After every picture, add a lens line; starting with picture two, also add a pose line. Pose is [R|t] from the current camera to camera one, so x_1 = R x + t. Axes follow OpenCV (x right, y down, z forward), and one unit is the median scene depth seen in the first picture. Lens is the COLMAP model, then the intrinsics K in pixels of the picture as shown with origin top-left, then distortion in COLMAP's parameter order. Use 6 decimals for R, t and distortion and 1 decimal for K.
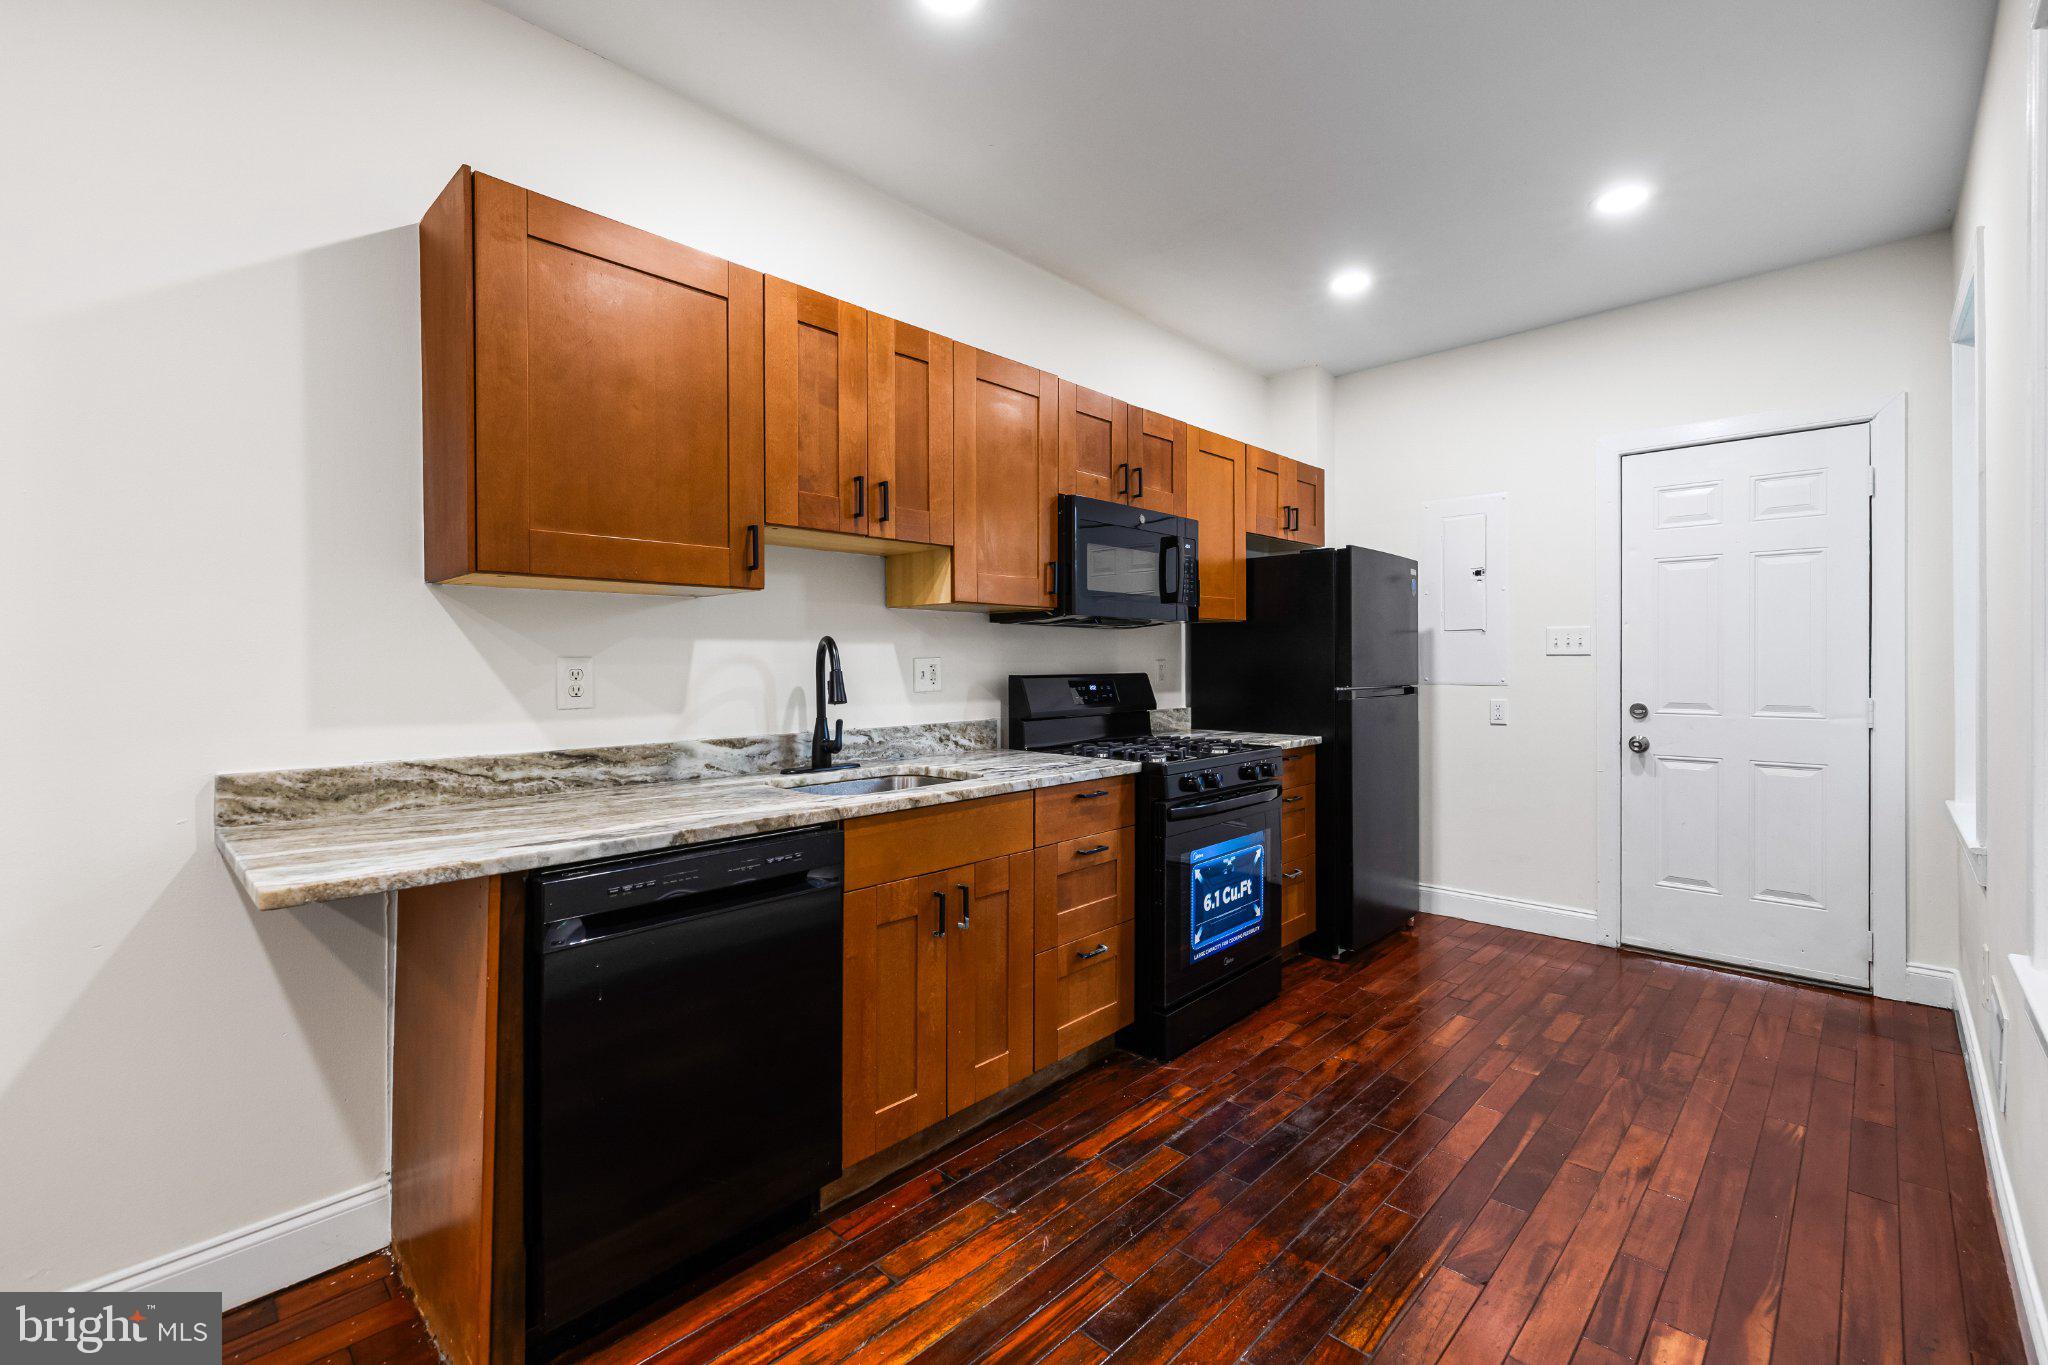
lens RADIAL K [[879.5, 0, 1028.5], [0, 879.5, 665.4], [0, 0, 1]] dist [0.001799, 0.000030]
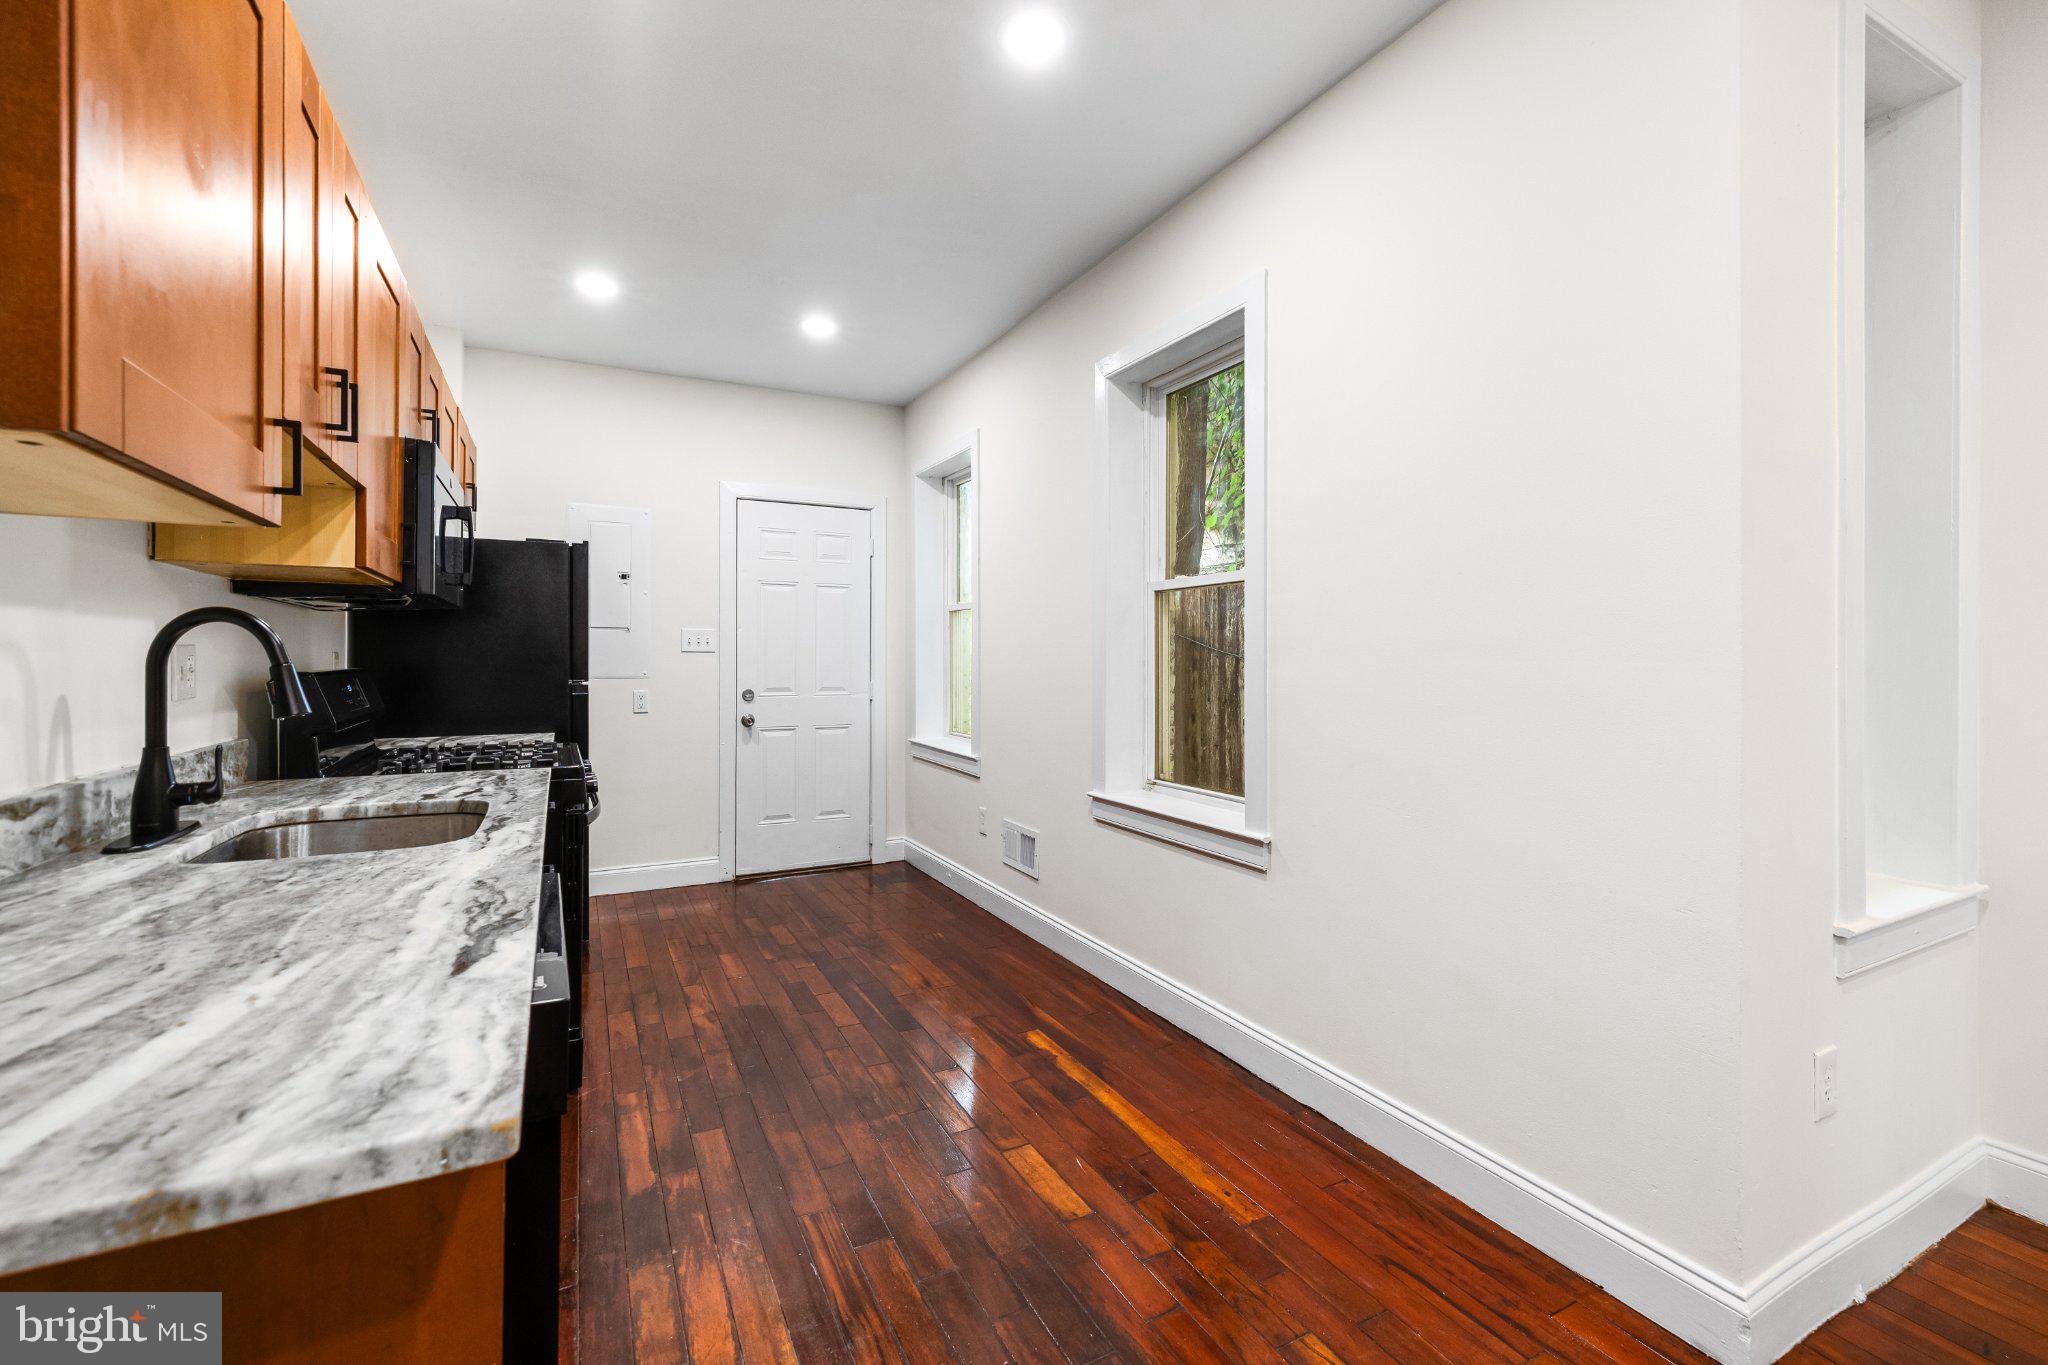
lens RADIAL K [[868.0, 0, 1030.8], [0, 868.0, 660.1], [0, 0, 1]] dist [0.002532, 0.000412]
pose [[0.312105, 0.003621, 0.950041, -0.531847], [-0.001928, 0.999993, -0.003179, 0.003167], [-0.950046, -0.000839, 0.312110, 0.252276]]
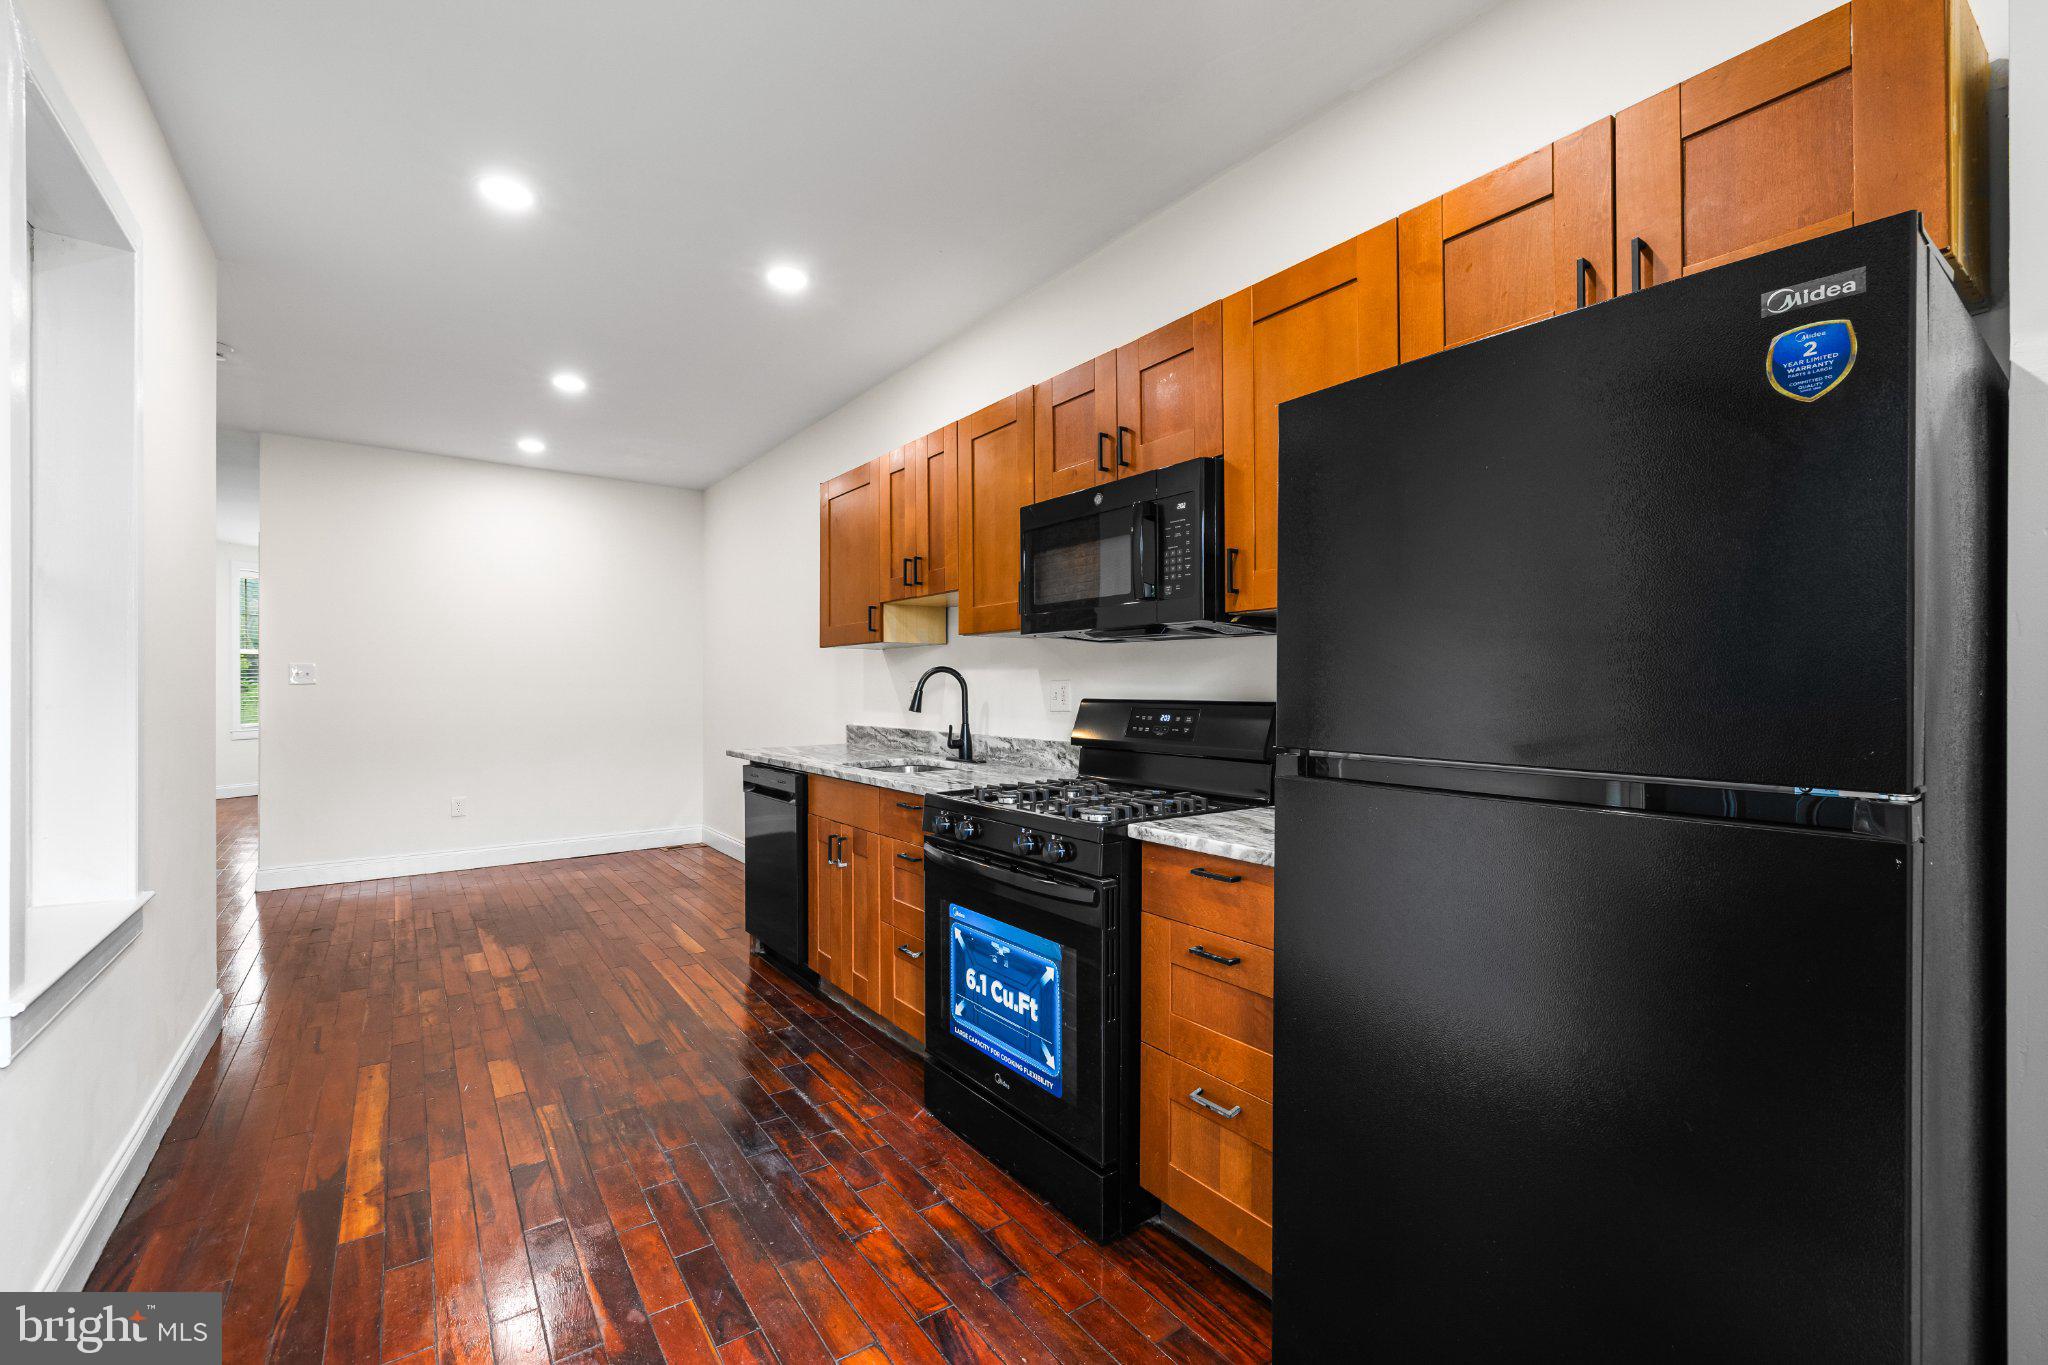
lens RADIAL K [[868.1, 0, 1024.0], [0, 868.1, 682.5], [0, 0, 1]] dist [0.000373, 0.000244]
pose [[-0.180074, -0.000024, -0.983653, 0.994098], [-0.003342, 0.999994, 0.000587, -0.007018], [0.983647, 0.003393, -0.180073, 1.197963]]
